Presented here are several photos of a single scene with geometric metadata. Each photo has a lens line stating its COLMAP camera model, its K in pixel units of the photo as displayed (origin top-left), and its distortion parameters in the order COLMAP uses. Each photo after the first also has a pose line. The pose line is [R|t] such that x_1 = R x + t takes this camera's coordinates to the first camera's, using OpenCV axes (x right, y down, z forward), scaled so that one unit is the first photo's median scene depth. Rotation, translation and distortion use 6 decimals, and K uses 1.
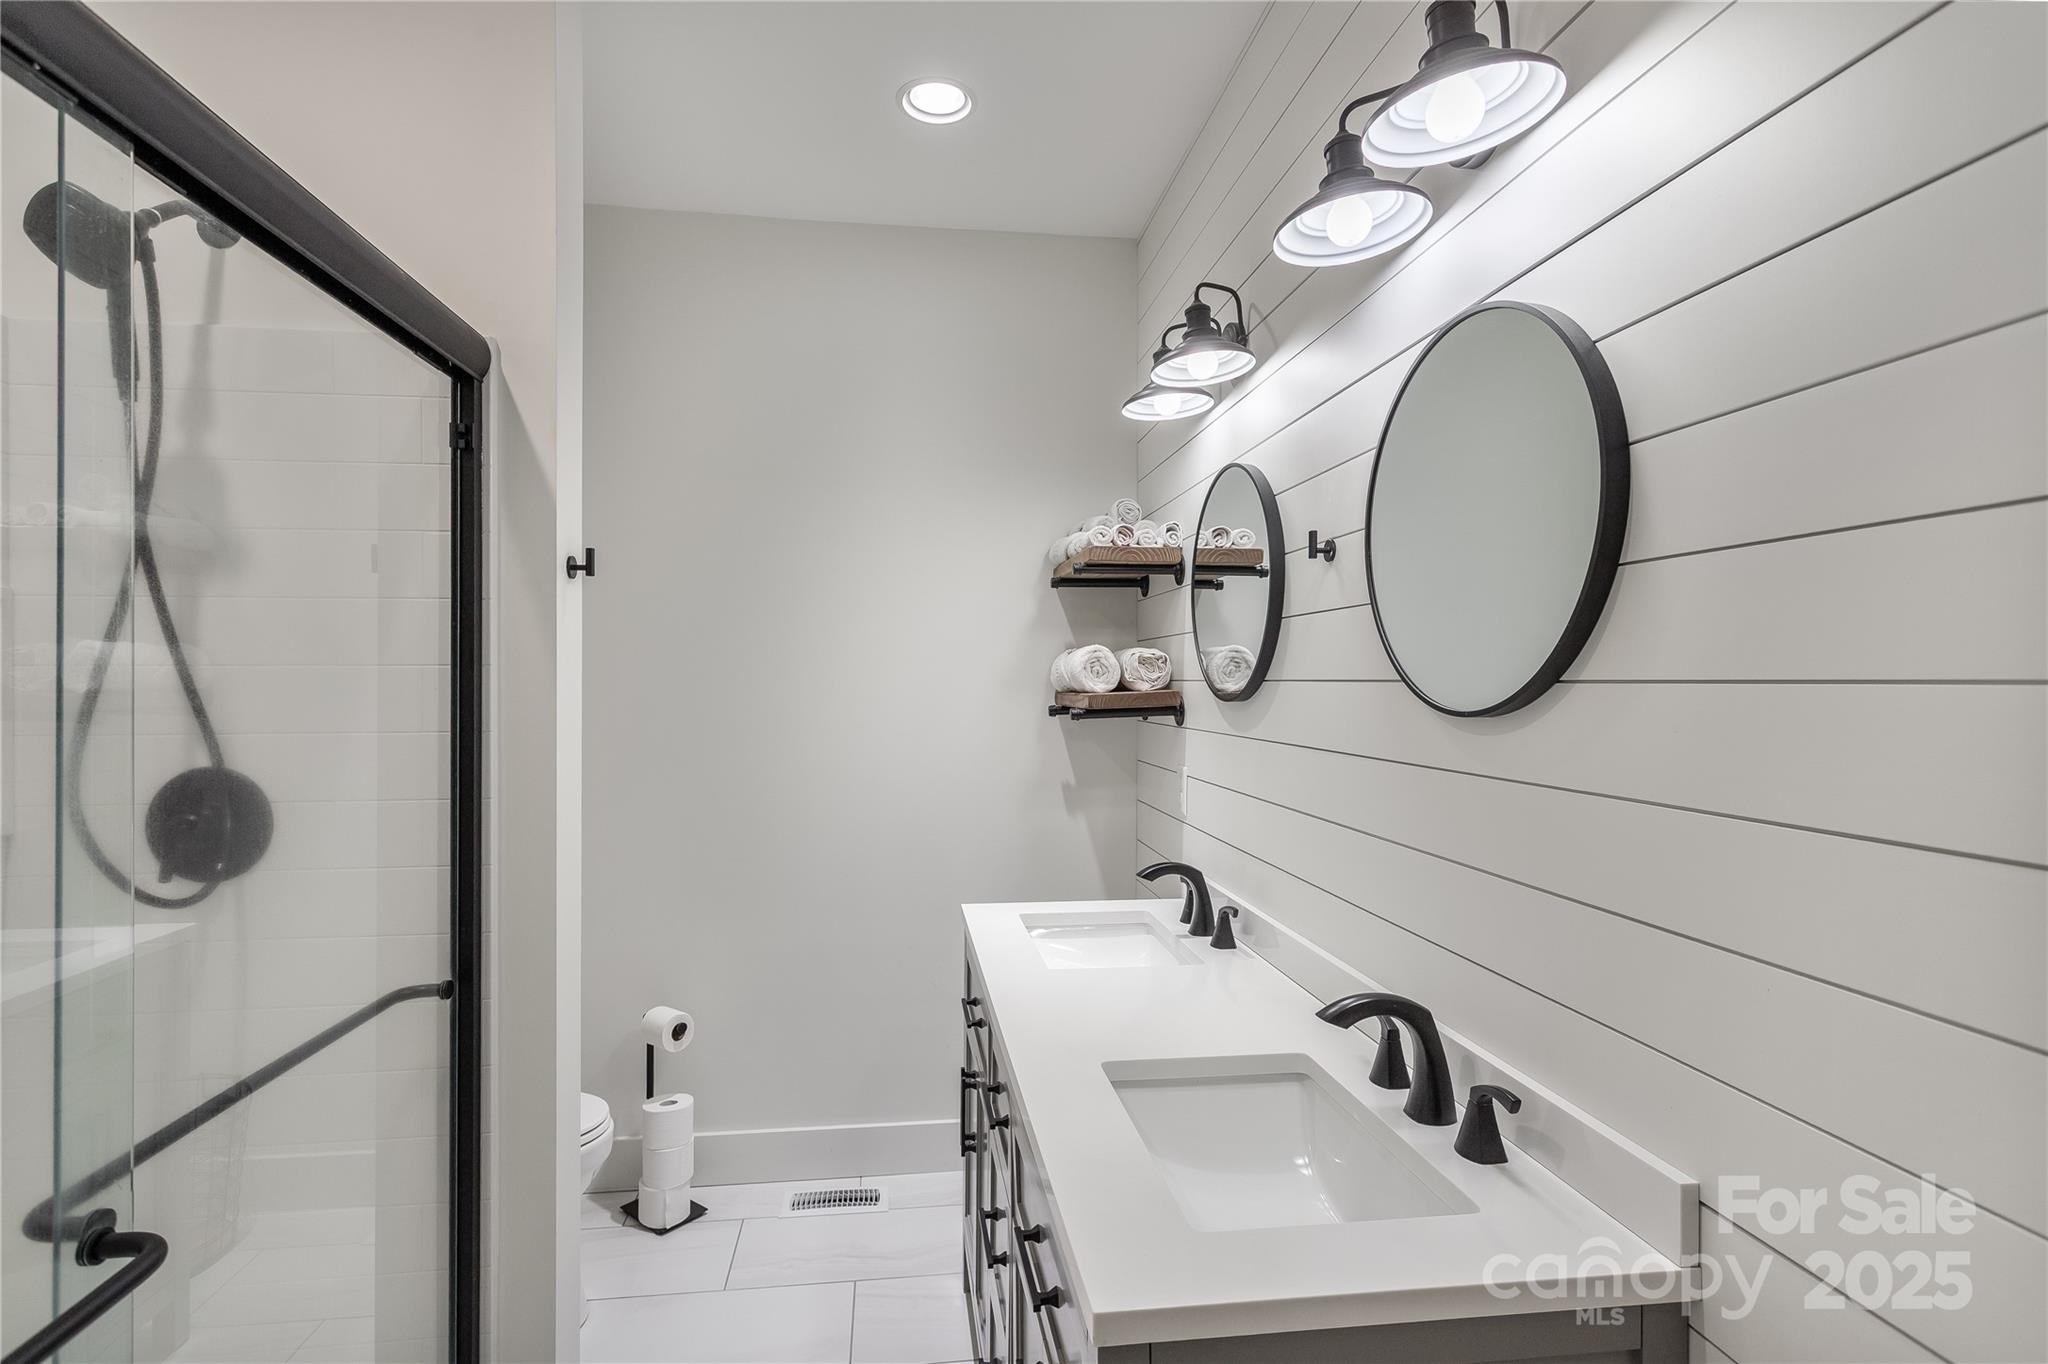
lens RADIAL K [[980.7, 0, 1024.0], [0, 980.7, 682.0], [0, 0, 1]] dist [-0.000937, 0.001366]
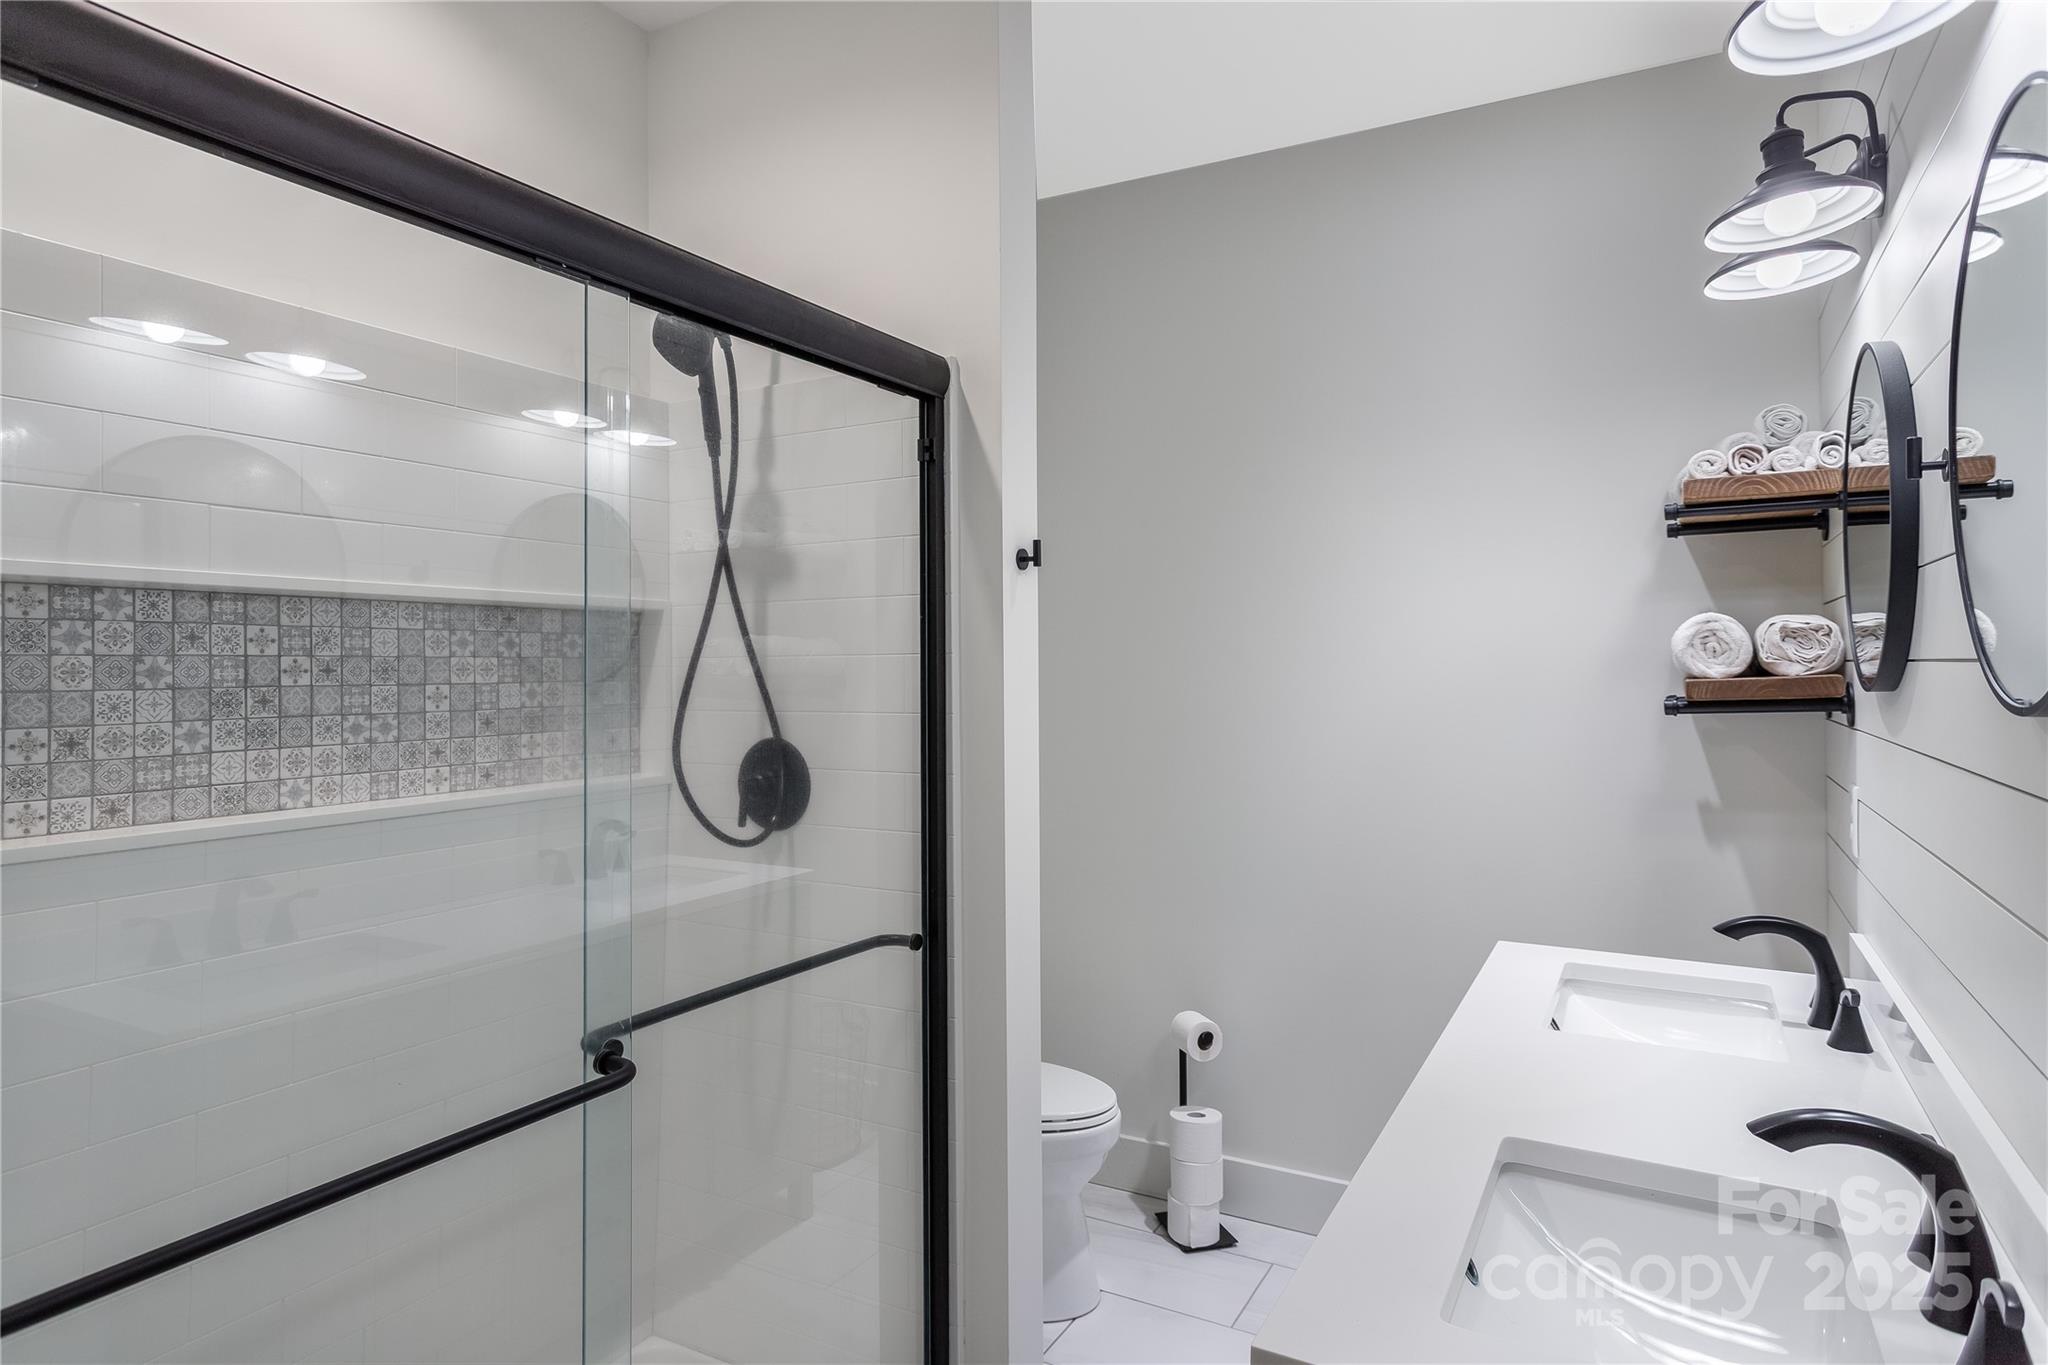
lens RADIAL K [[1173.7, 0, 1022.6], [0, 1173.7, 649.8], [0, 0, 1]] dist [-0.000671, 0.000849]
pose [[0.800467, -0.015177, -0.599185, 0.238119], [0.006359, 0.999838, -0.016830, 0.001319], [0.599344, 0.009661, 0.800434, -0.006860]]
